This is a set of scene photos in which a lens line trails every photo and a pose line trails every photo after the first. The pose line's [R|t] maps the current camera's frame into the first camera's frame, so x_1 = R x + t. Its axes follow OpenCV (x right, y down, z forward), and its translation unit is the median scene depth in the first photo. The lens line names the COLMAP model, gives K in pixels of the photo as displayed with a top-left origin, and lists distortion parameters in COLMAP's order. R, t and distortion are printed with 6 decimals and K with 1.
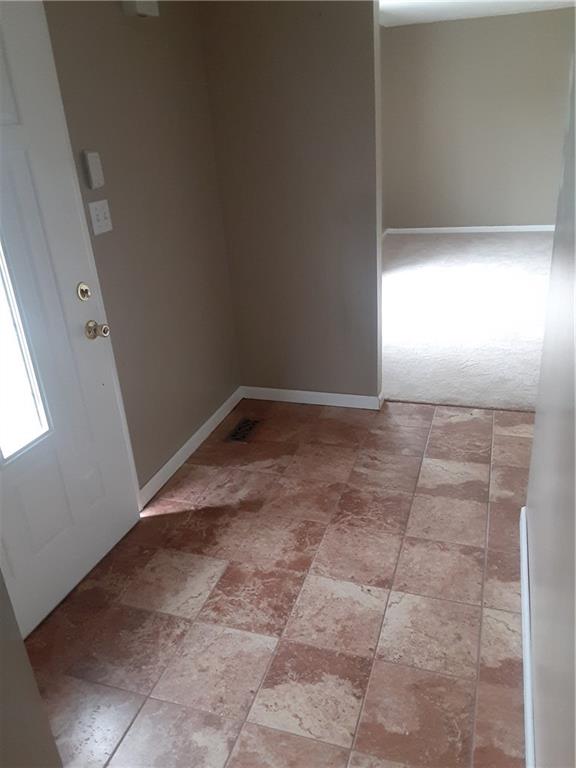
lens RADIAL K [[617.4, 0, 286.9], [0, 617.4, 384.5], [0, 0, 1]] dist [0.027462, -0.028374]
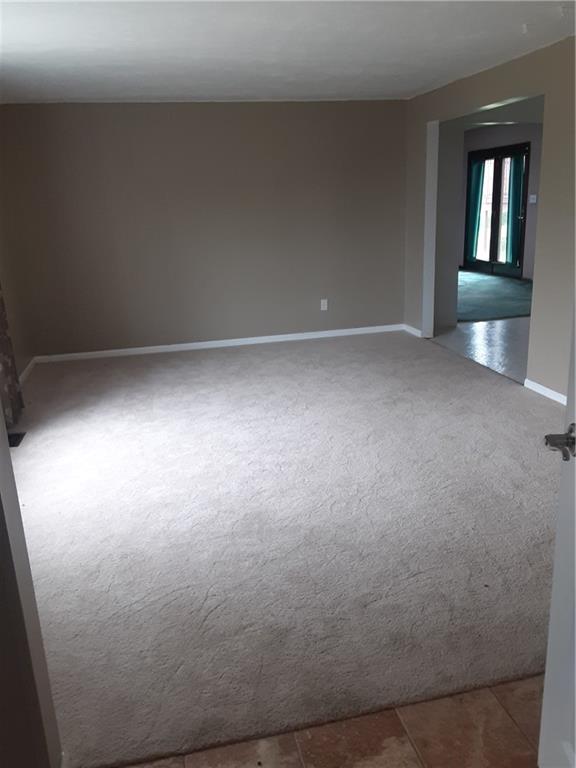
lens RADIAL K [[617.4, 0, 288.7], [0, 617.4, 384.1], [0, 0, 1]] dist [0.027462, -0.028374]
pose [[0.856143, -0.108984, 0.505116, 0.089143], [0.185407, 0.977205, -0.103411, -0.168872], [-0.482332, 0.182187, 0.856834, 0.447935]]
